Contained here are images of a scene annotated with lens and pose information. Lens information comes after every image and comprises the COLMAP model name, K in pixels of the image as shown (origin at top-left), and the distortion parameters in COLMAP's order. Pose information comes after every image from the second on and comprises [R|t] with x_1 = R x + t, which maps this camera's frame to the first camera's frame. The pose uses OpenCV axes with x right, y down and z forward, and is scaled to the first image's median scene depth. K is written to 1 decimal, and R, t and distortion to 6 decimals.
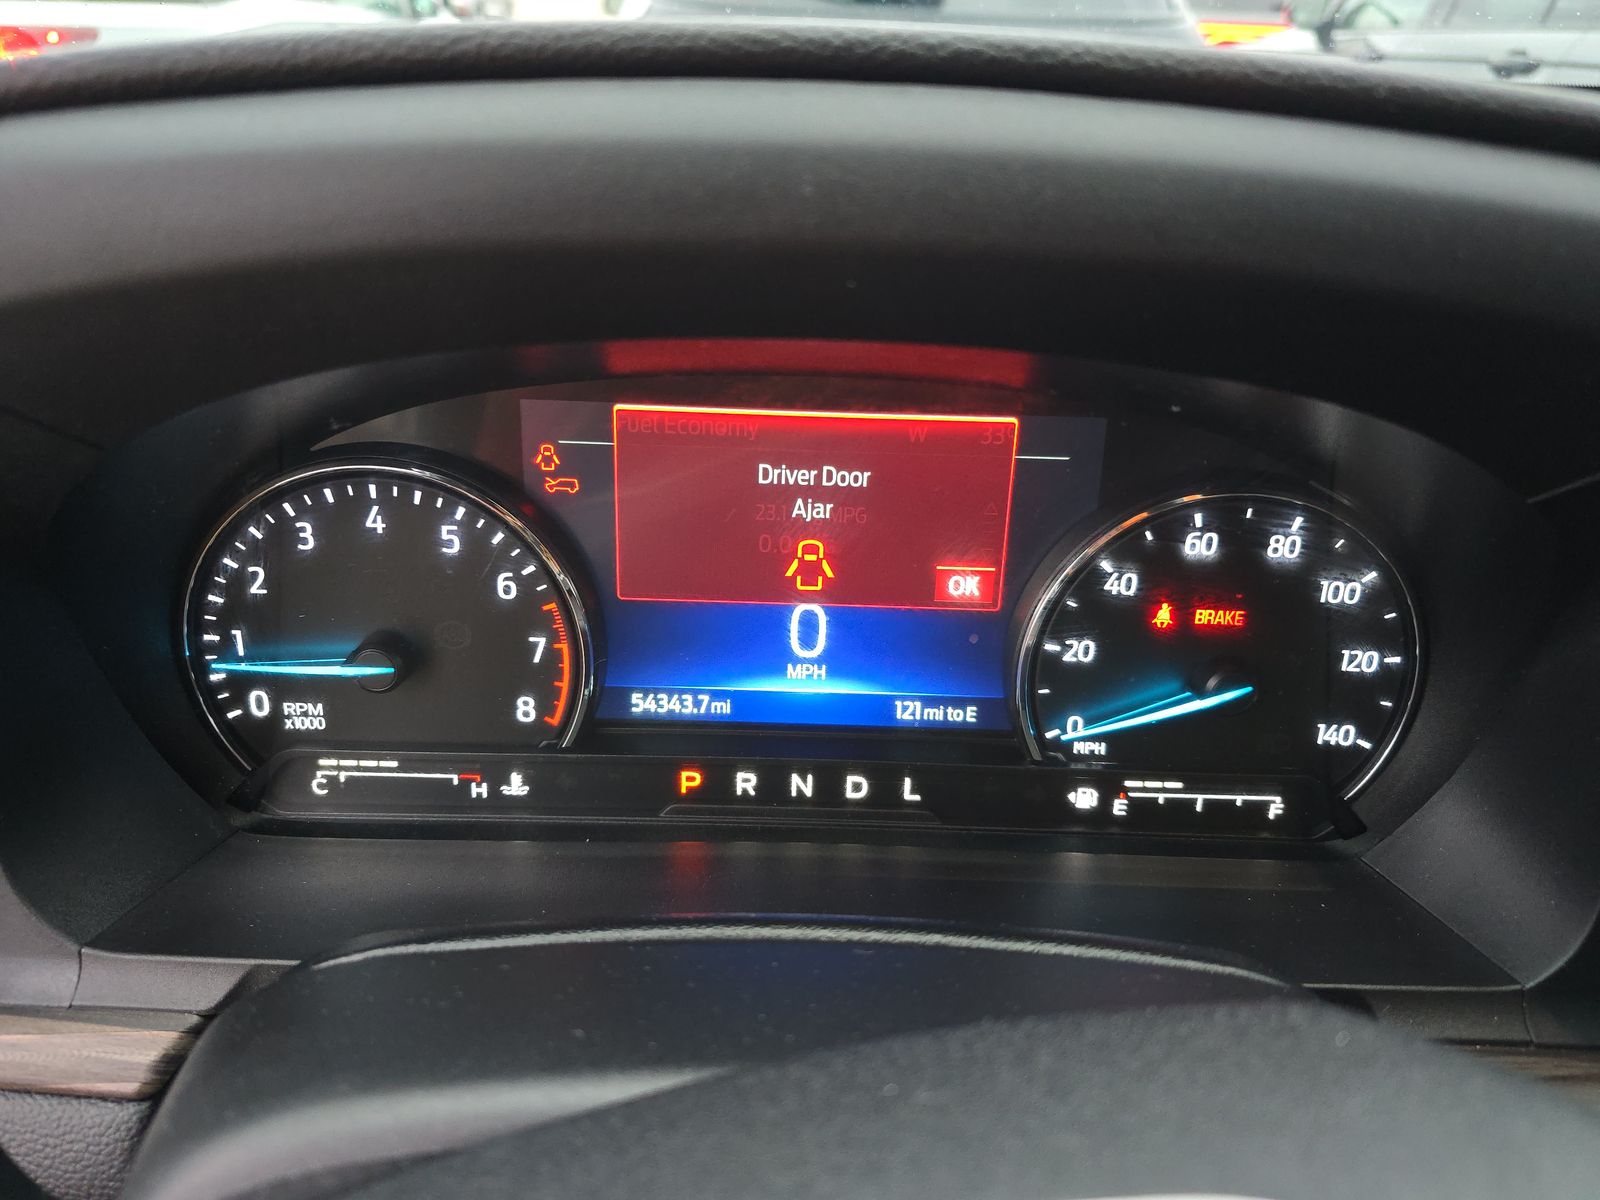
lens RADIAL K [[1048.0, 0, 800.0], [0, 1048.0, 600.0], [0, 0, 1]] dist [0.010587, 0.001396]
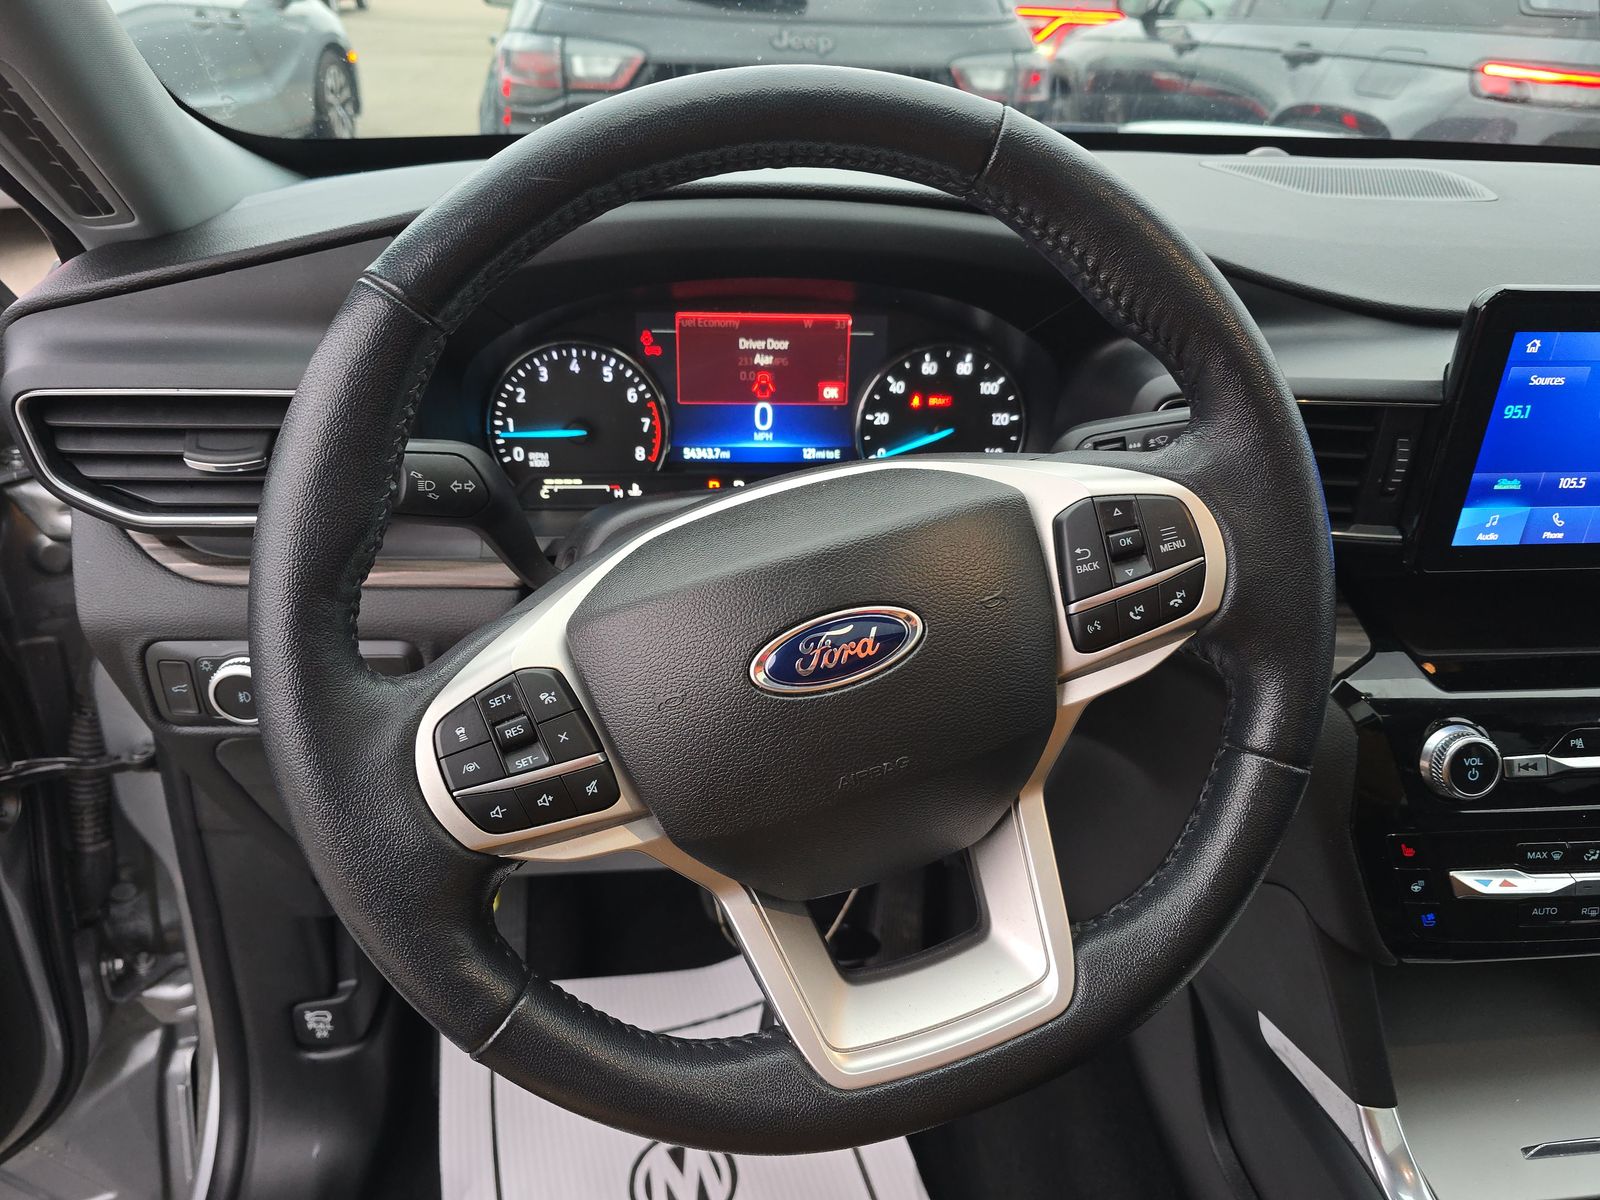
lens RADIAL K [[1078.2, 0, 800.0], [0, 1078.2, 600.0], [0, 0, 1]] dist [0.117250, -0.120758]
pose [[0.993622, -0.049165, 0.101482, -0.175383], [0.048113, 0.998760, 0.012783, 0.411840], [-0.101984, -0.007819, 0.994755, -1.368592]]
